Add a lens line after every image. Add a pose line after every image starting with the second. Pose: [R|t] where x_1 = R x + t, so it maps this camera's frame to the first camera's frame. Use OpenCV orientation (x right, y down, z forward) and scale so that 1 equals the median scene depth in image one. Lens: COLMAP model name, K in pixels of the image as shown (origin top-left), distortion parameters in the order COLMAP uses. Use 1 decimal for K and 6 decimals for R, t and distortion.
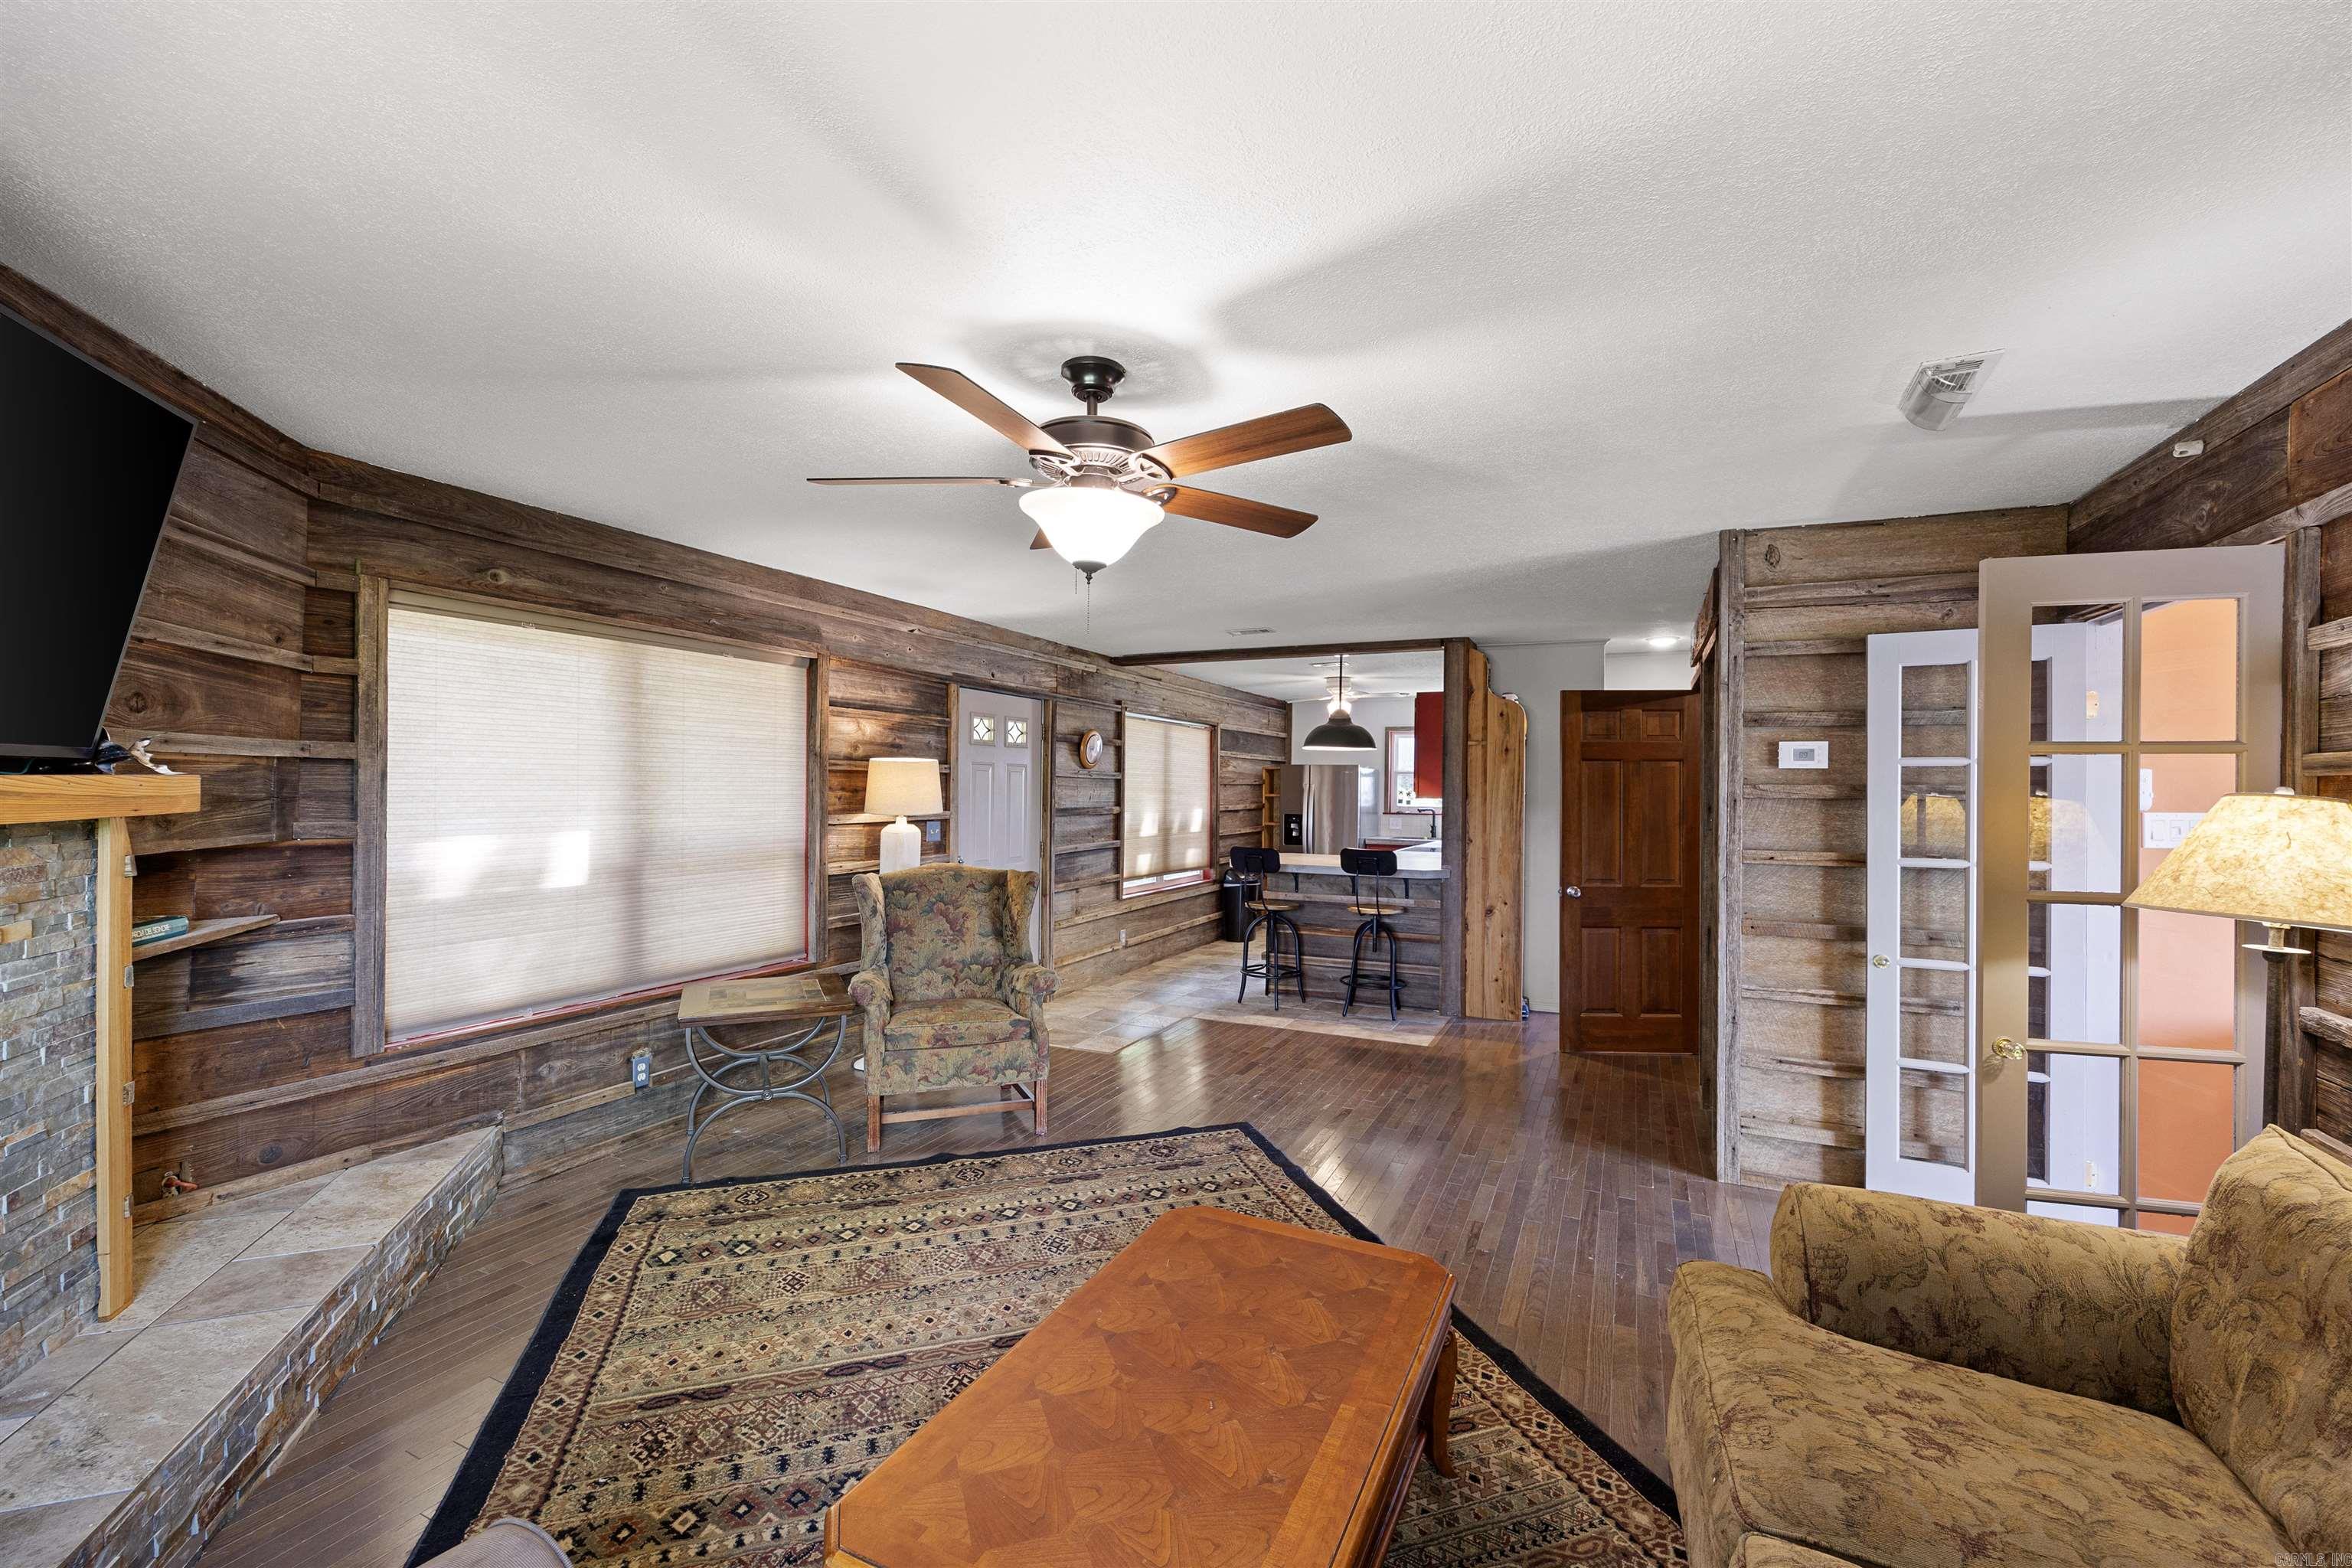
lens RADIAL K [[951.5, 0, 1203.7], [0, 951.5, 783.7], [0, 0, 1]] dist [-0.004253, 0.000421]
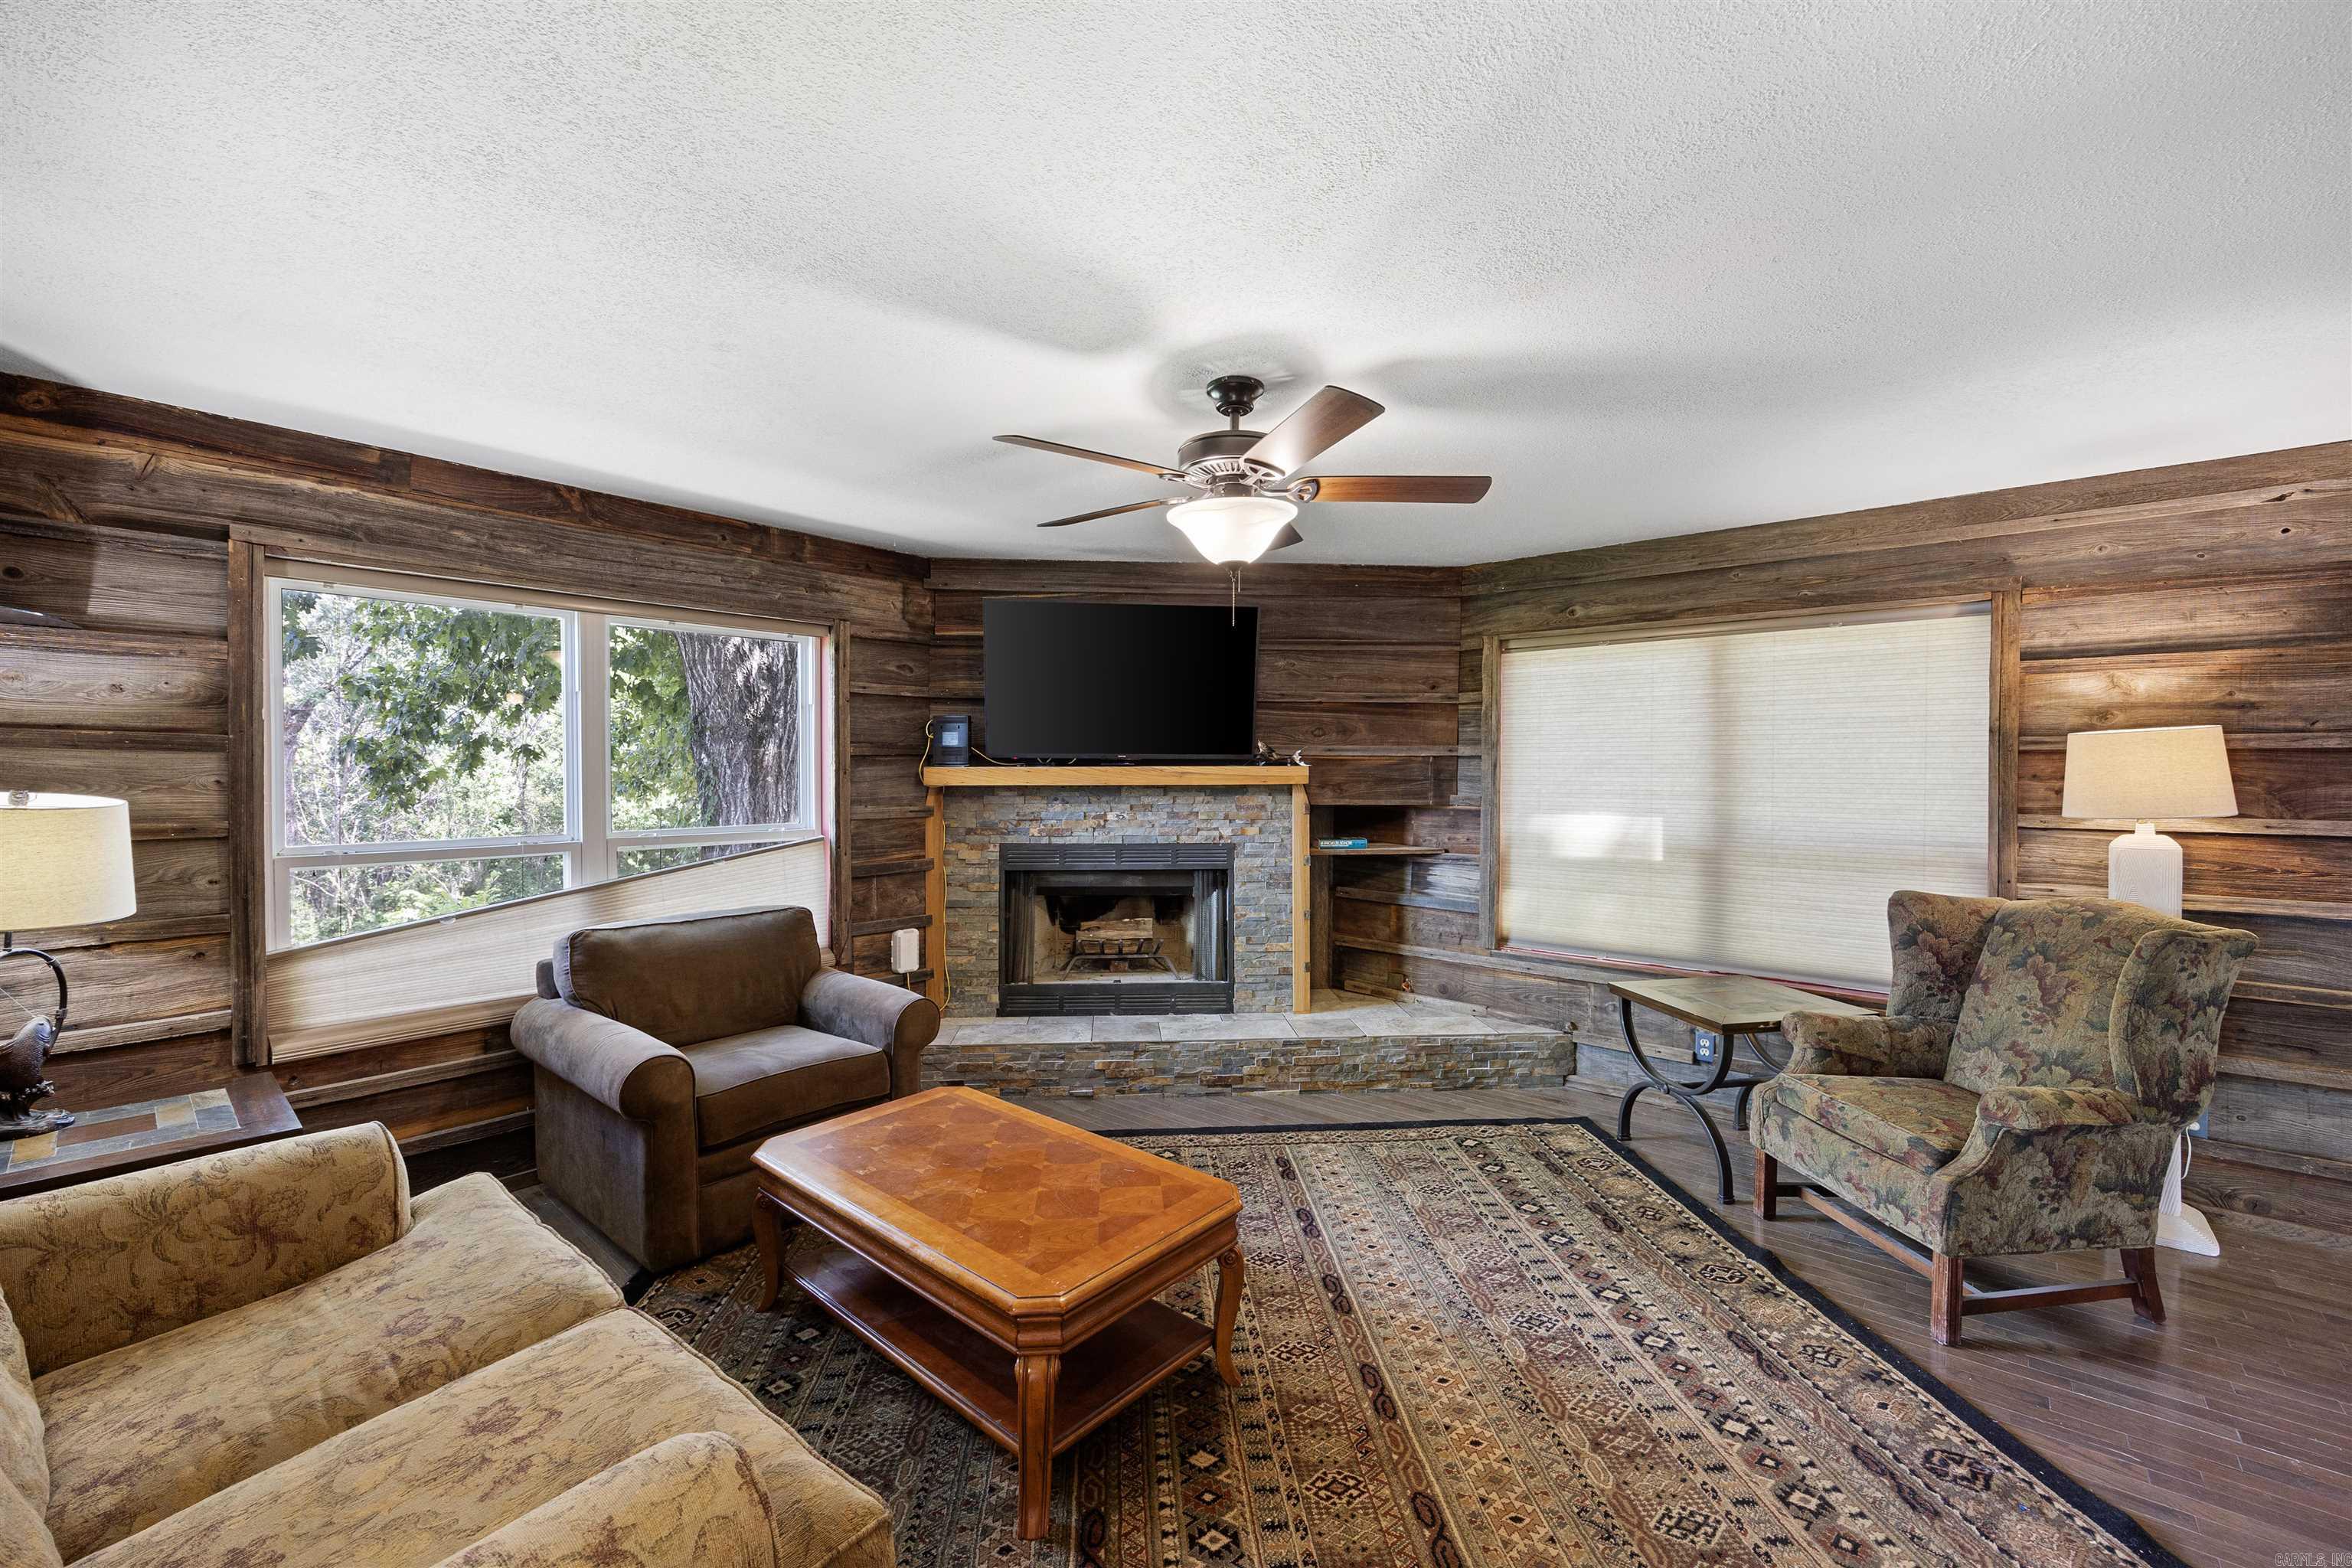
lens RADIAL K [[951.5, 0, 1183.9], [0, 951.5, 788.3], [0, 0, 1]] dist [-0.004253, 0.000421]
pose [[-0.276461, 0.005634, -0.961008, 0.615922], [-0.003979, 0.999968, 0.007007, 0.015223], [0.961017, 0.005761, -0.276430, 0.800689]]
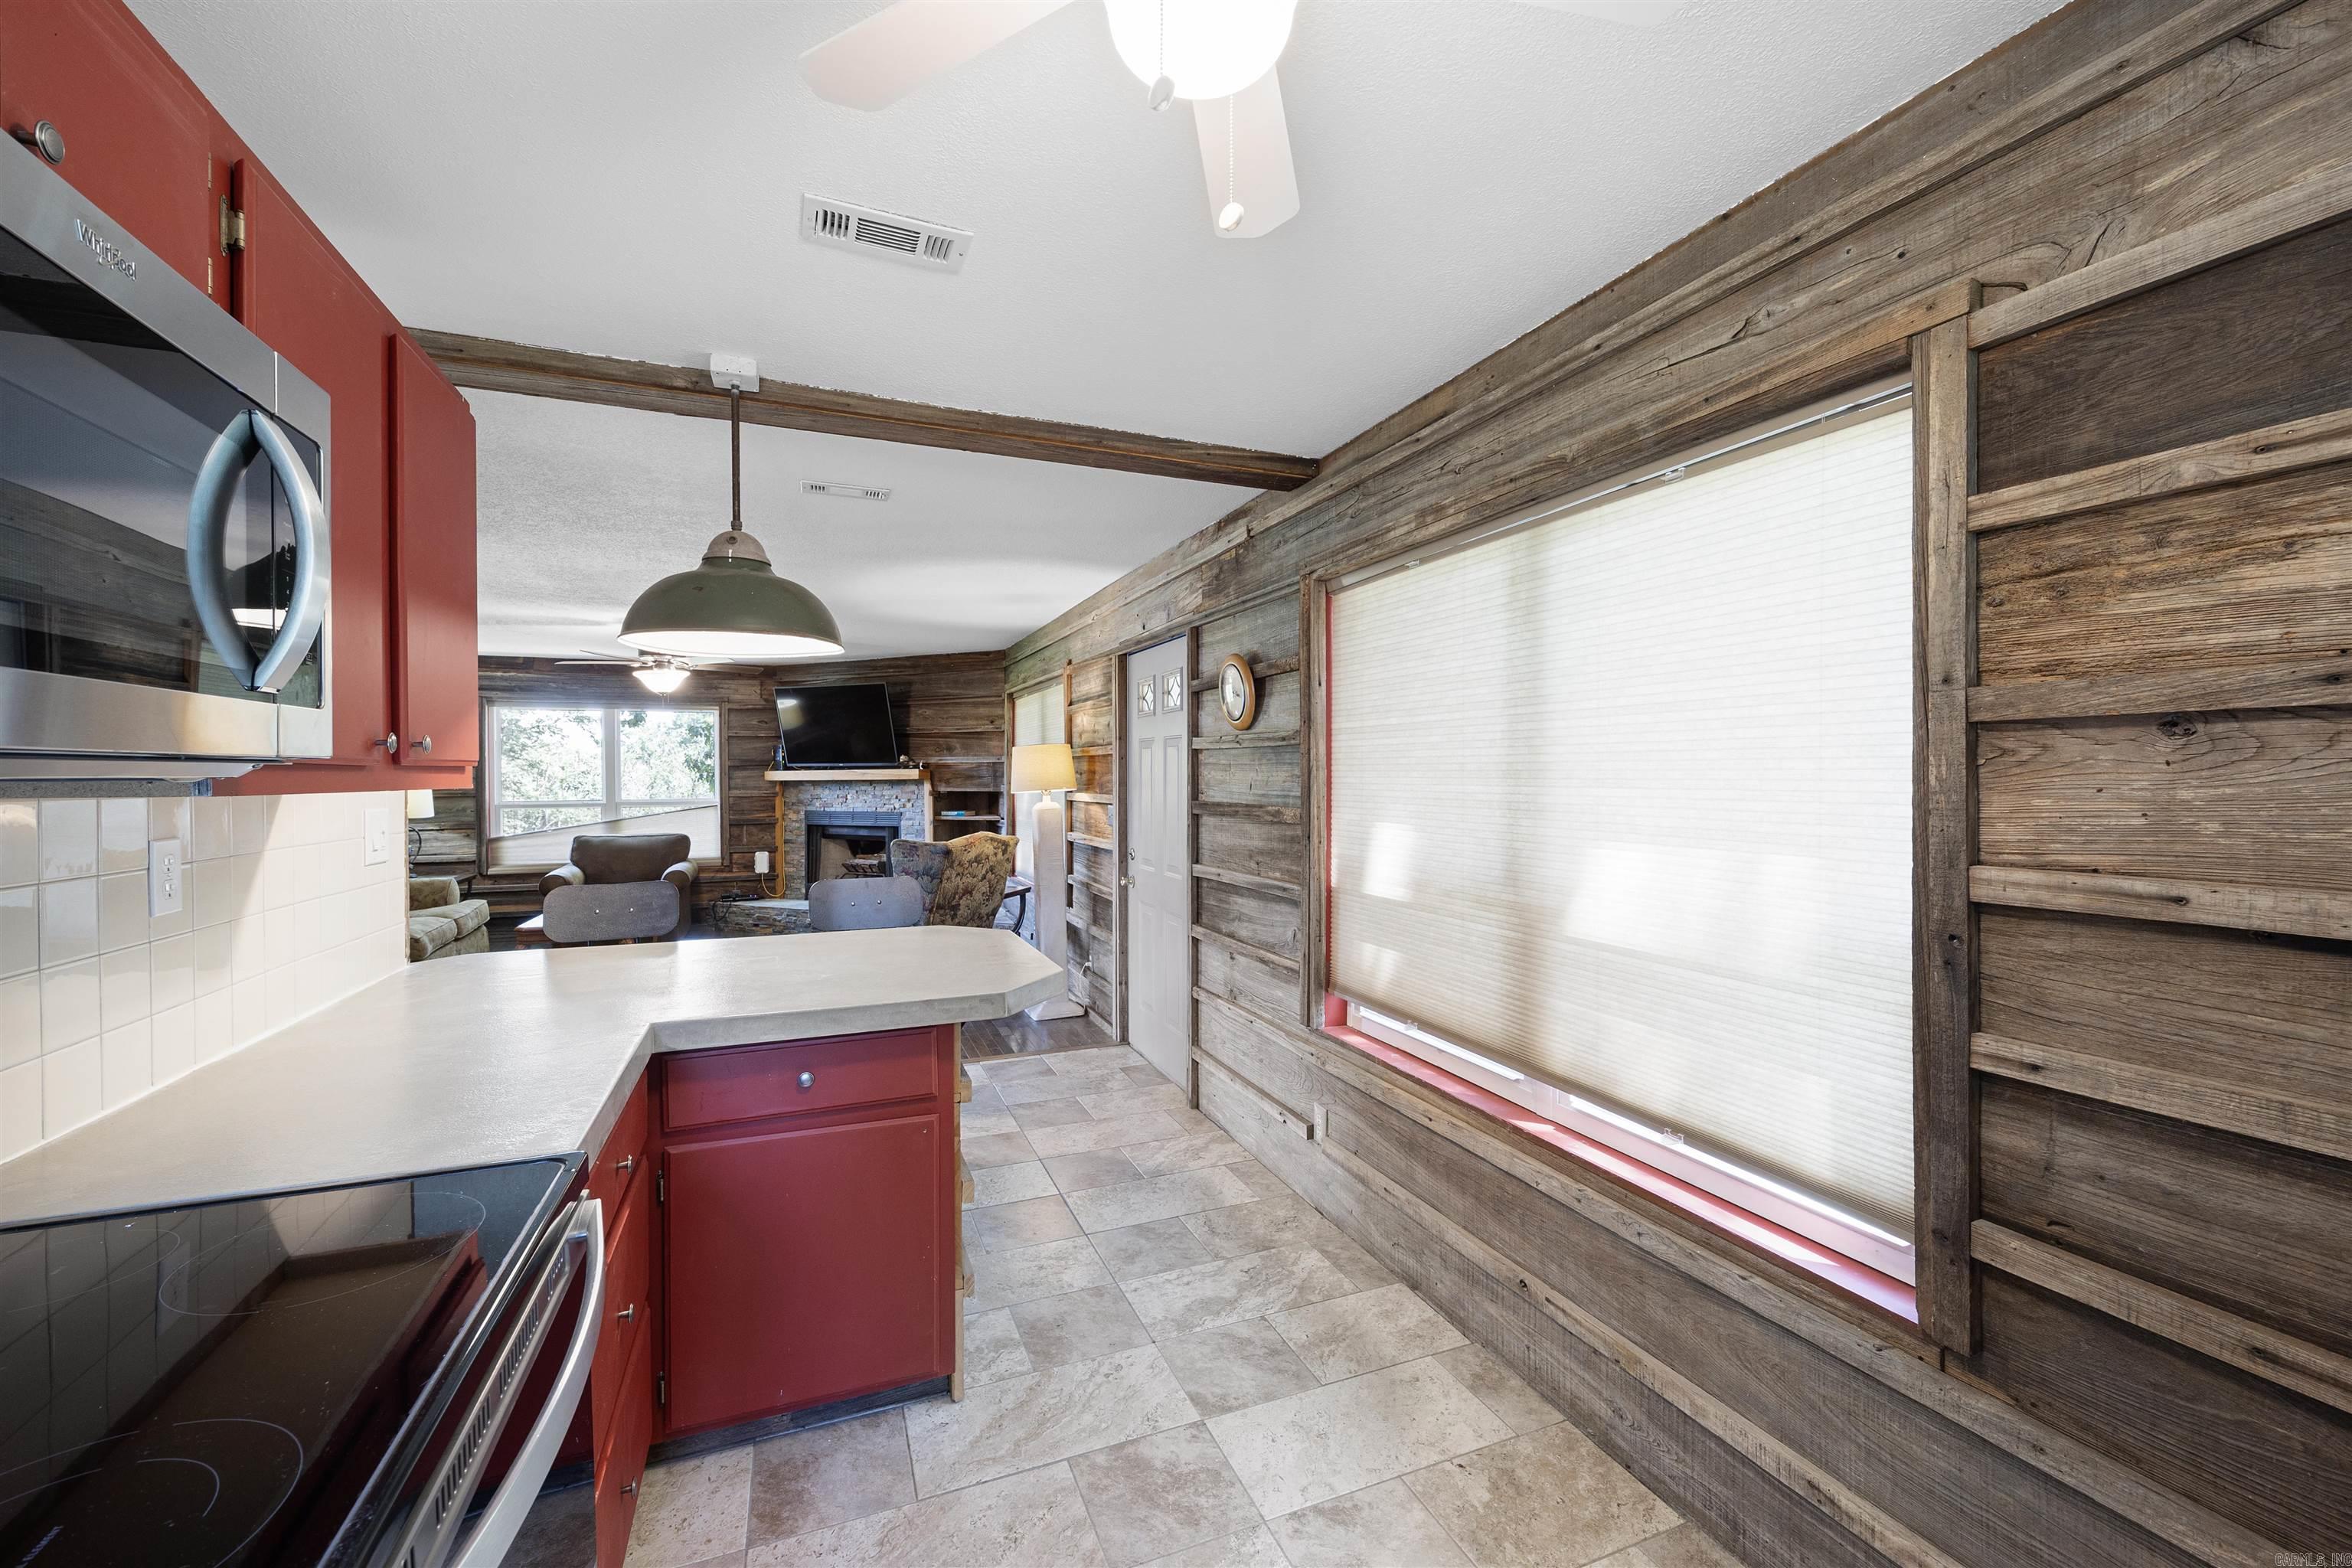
lens RADIAL K [[951.5, 0, 1189.0], [0, 951.5, 783.3], [0, 0, 1]] dist [-0.004253, 0.000421]
pose [[-0.704133, -0.003783, -0.710058, 0.508191], [-0.003468, 0.999992, -0.001889, 0.030049], [0.710059, 0.001132, -0.704141, 2.665262]]
